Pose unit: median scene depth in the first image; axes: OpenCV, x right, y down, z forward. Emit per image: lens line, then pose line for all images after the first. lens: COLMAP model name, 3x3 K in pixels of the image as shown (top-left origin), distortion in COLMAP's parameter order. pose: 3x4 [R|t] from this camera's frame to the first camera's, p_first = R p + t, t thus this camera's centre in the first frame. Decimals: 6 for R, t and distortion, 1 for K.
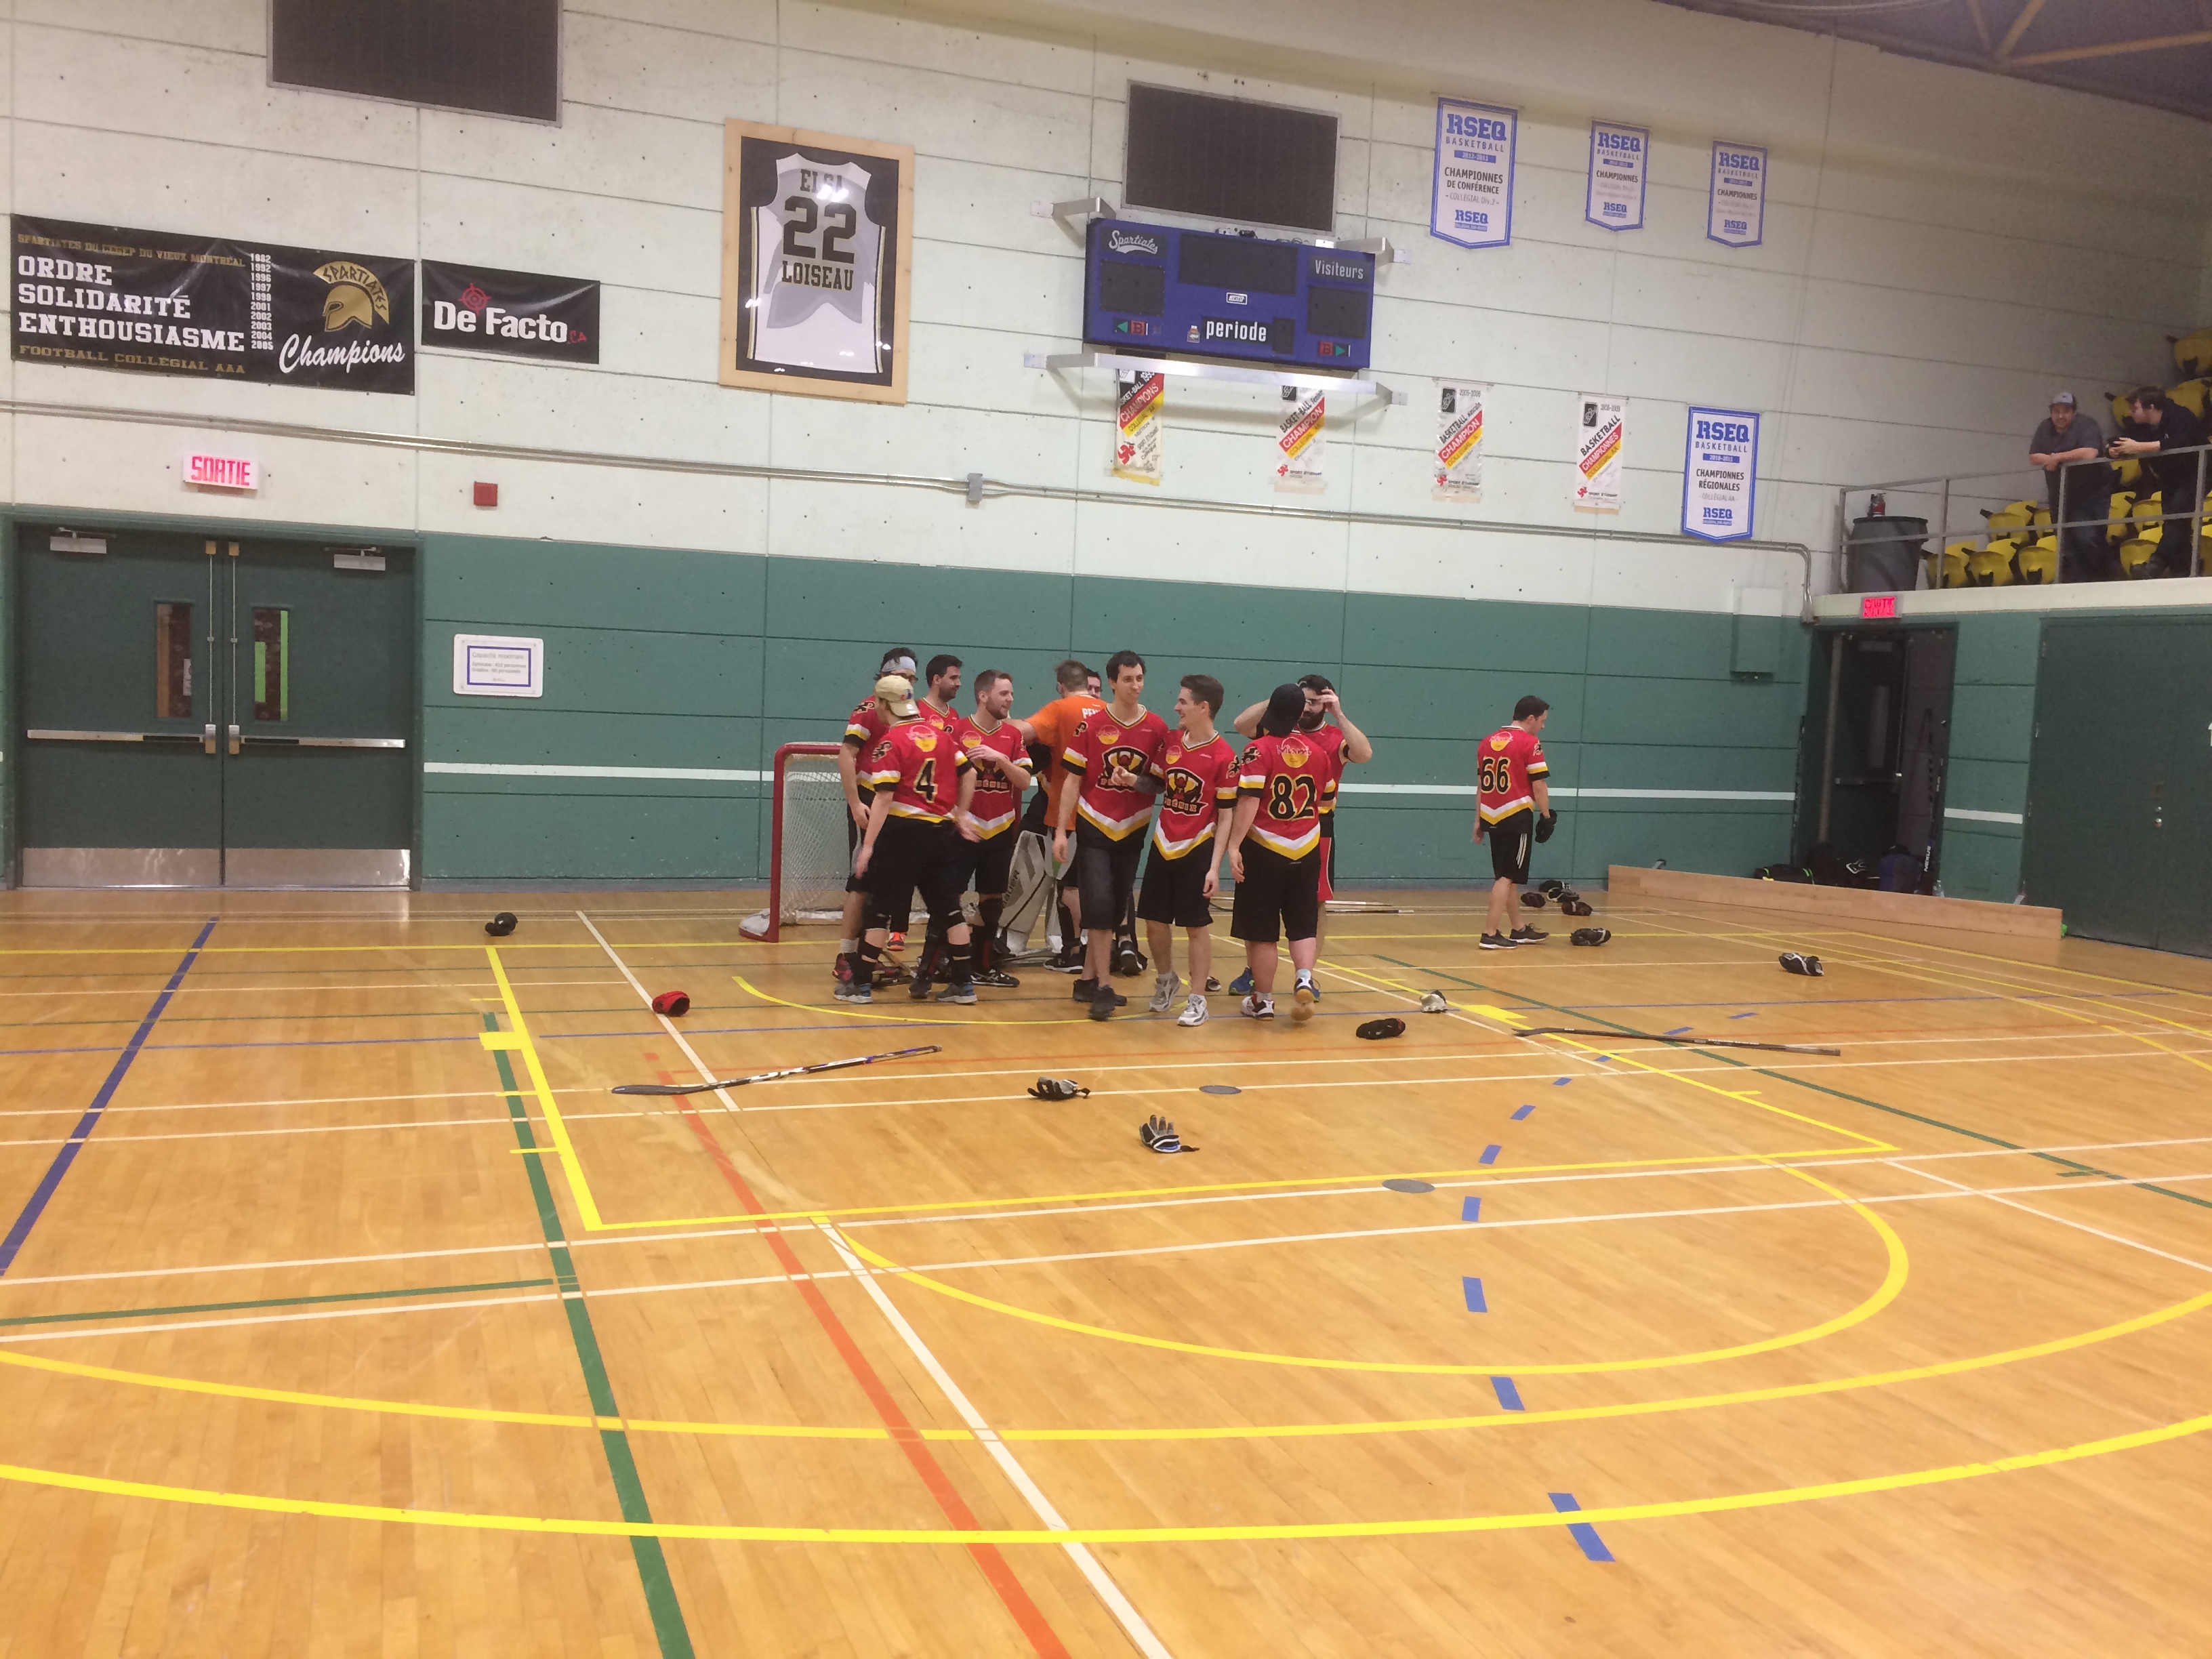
lens RADIAL K [[1883.0, 0, 1102.9], [0, 1883.0, 819.2], [0, 0, 1]] dist [0.074237, -0.100684]
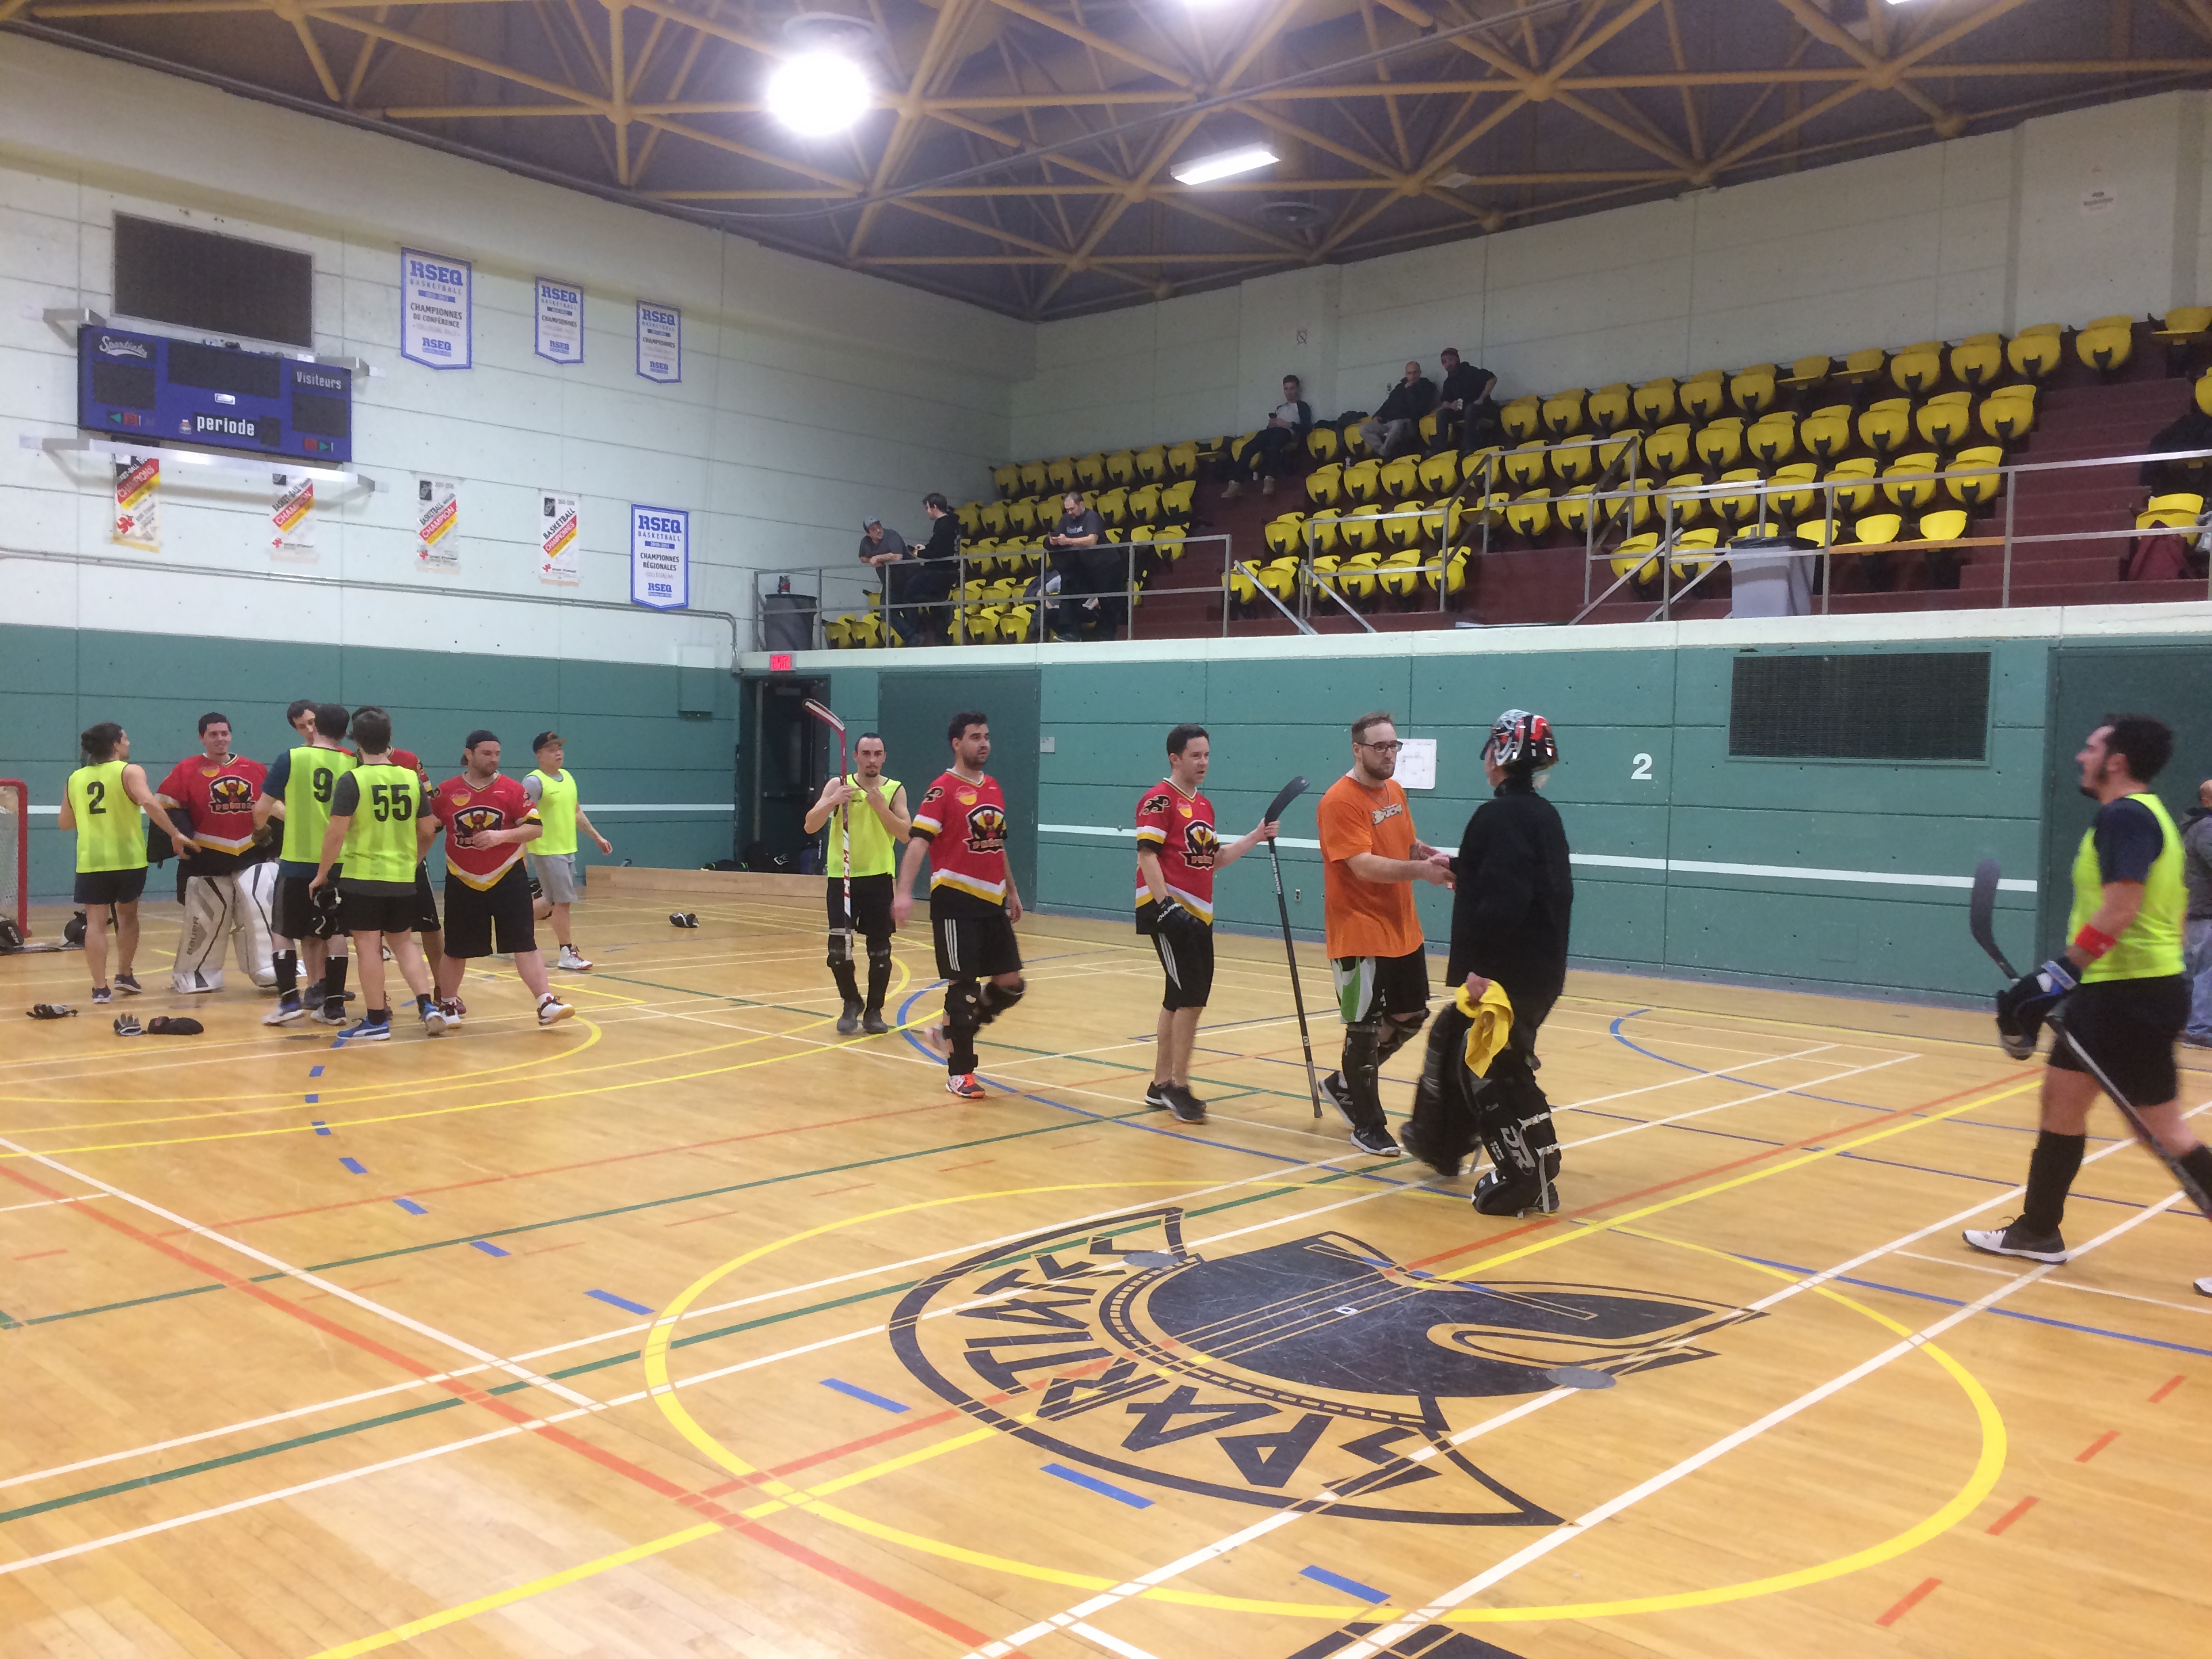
lens RADIAL K [[1864.6, 0, 1106.0], [0, 1864.6, 829.5], [0, 0, 1]] dist [0.079206, -0.117566]
pose [[0.896359, -0.036489, 0.441825, 0.030817], [0.045849, 0.998893, -0.010521, 0.031367], [-0.440952, 0.029688, 0.897040, -0.283827]]
